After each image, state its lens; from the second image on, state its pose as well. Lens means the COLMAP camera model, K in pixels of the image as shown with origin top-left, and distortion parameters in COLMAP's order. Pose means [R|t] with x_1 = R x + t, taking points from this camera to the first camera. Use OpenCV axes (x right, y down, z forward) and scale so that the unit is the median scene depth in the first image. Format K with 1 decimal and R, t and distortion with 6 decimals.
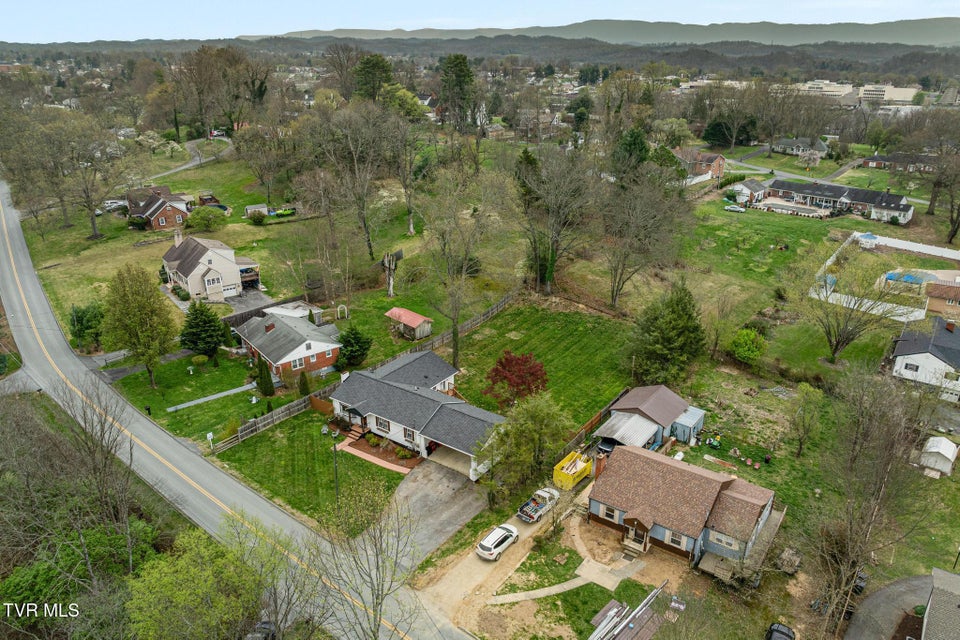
lens RADIAL K [[681.0, 0, 484.0], [0, 681.0, 317.9], [0, 0, 1]] dist [-0.059768, 0.031676]
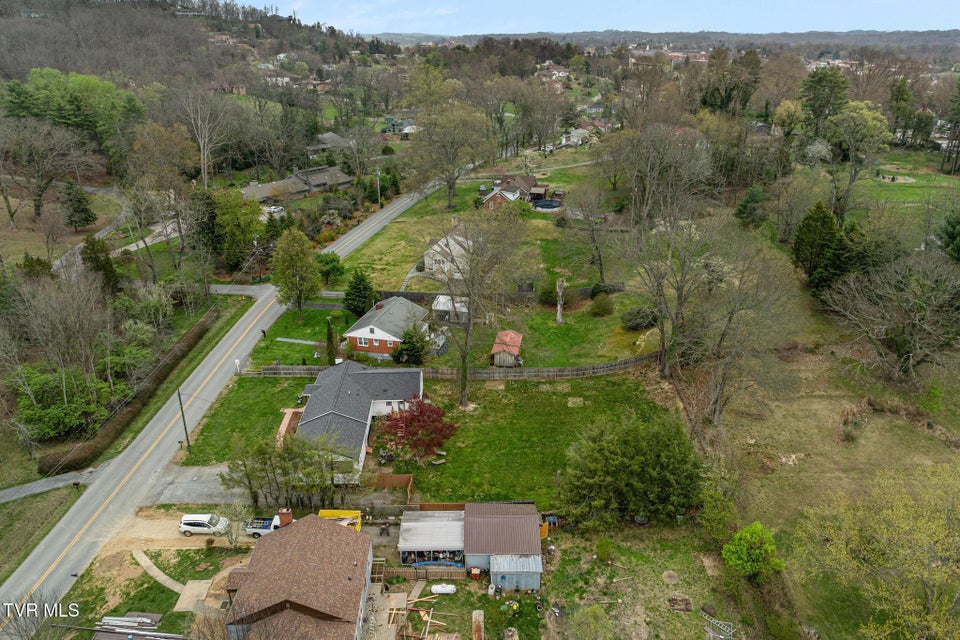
lens RADIAL K [[680.0, 0, 480.0], [0, 680.0, 320.0], [0, 0, 1]] dist [-0.074911, 0.045865]
pose [[0.603040, 0.305743, -0.736793, 0.629962], [-0.293710, 0.943849, 0.151273, -0.184268], [0.741672, 0.125180, 0.658978, 0.347742]]
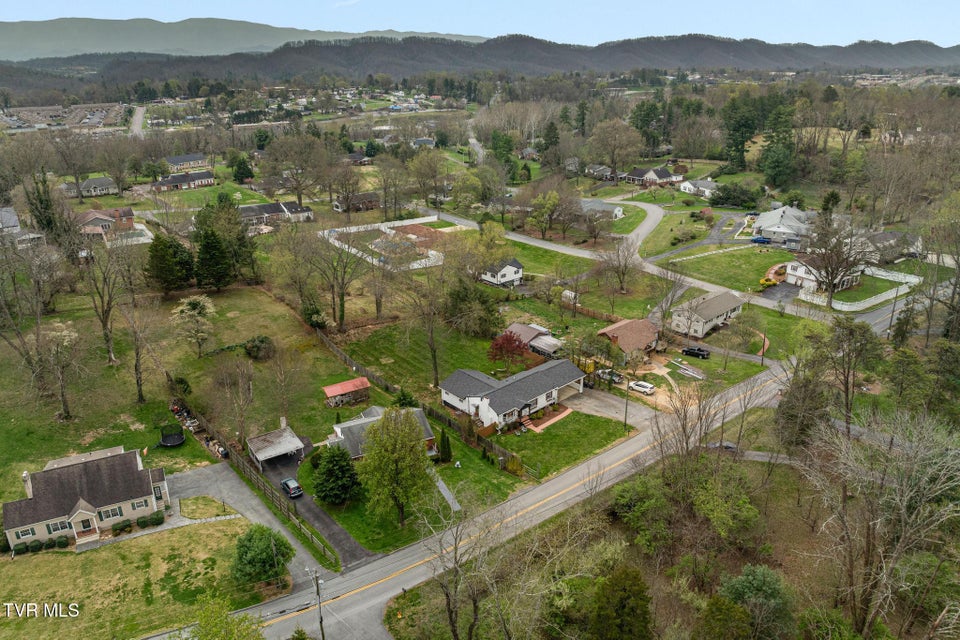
lens RADIAL K [[681.0, 0, 484.0], [0, 681.0, 317.9], [0, 0, 1]] dist [-0.059768, 0.031676]
pose [[0.204259, -0.357083, 0.911466, -1.119273], [0.364129, 0.892000, 0.267856, -0.340940], [-0.908674, 0.277180, 0.312223, 0.459683]]
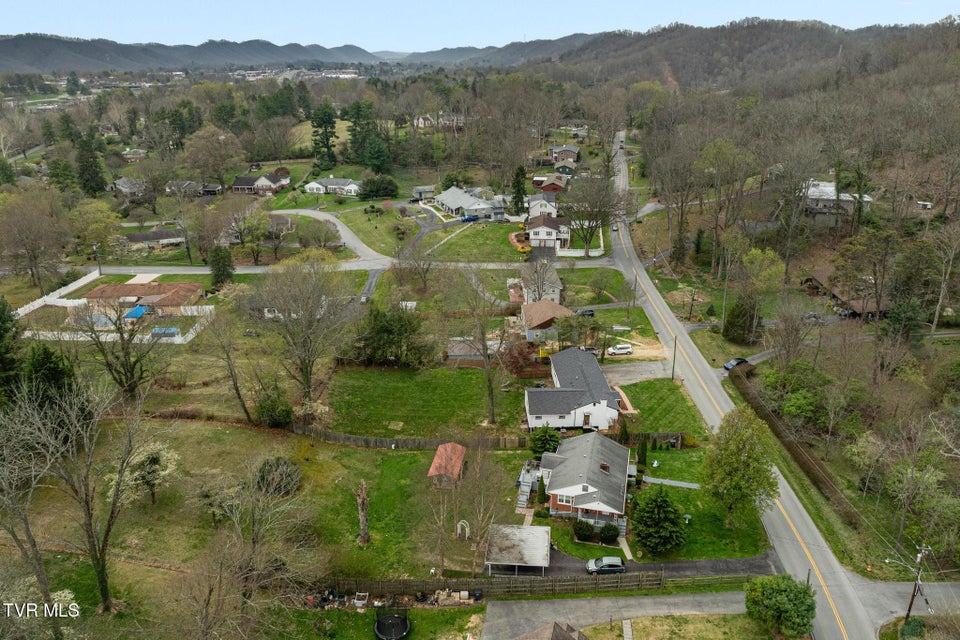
lens RADIAL K [[680.0, 0, 480.0], [0, 680.0, 320.0], [0, 0, 1]] dist [-0.074911, 0.045865]
pose [[-0.623508, -0.290038, 0.726028, -0.791398], [0.285266, 0.780218, 0.556671, -0.690576], [-0.727916, 0.554200, -0.403734, 1.344756]]
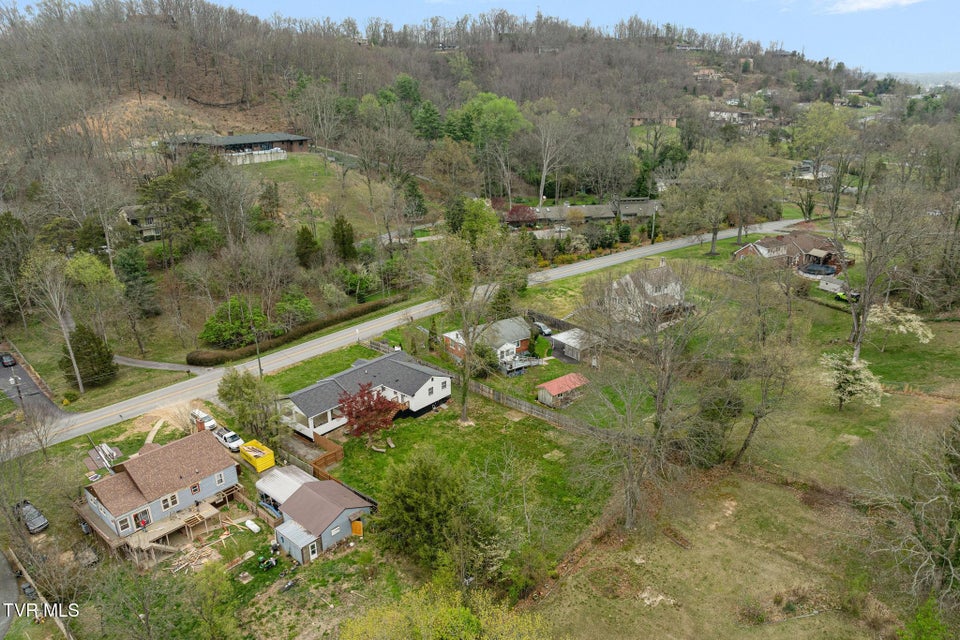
lens RADIAL K [[681.0, 0, 484.0], [0, 681.0, 317.9], [0, 0, 1]] dist [-0.059768, 0.031676]
pose [[-0.082643, 0.337035, -0.937858, 0.835063], [-0.369626, 0.863588, 0.342916, -0.402429], [0.925498, 0.374997, 0.053207, 0.885164]]
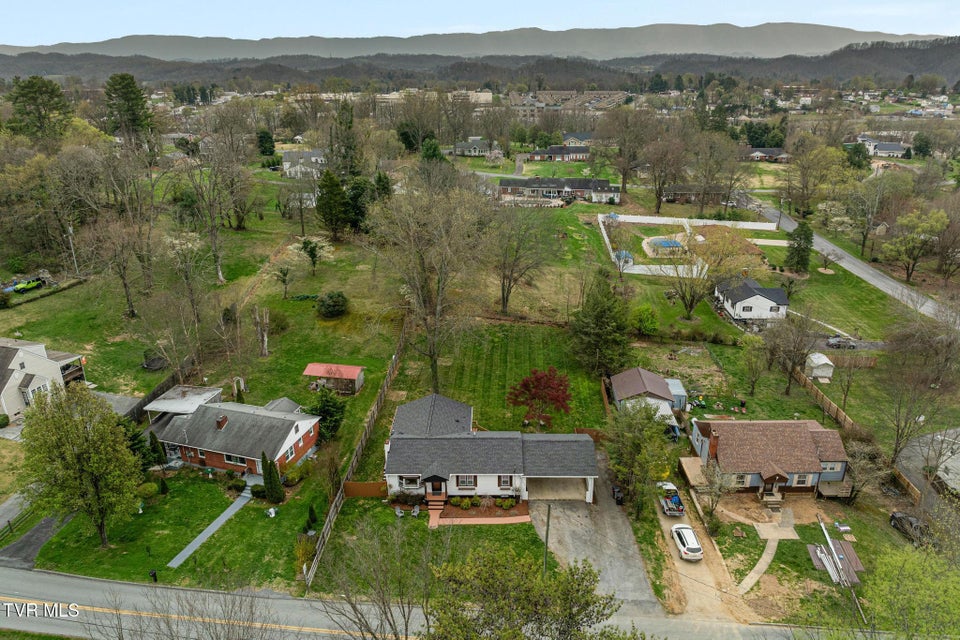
lens RADIAL K [[681.0, 0, 484.0], [0, 681.0, 317.9], [0, 0, 1]] dist [-0.059768, 0.031676]
pose [[0.824046, -0.204337, 0.528389, -0.436550], [0.214342, 0.975808, 0.043085, -0.069151], [-0.524410, 0.077752, 0.847908, 0.164805]]
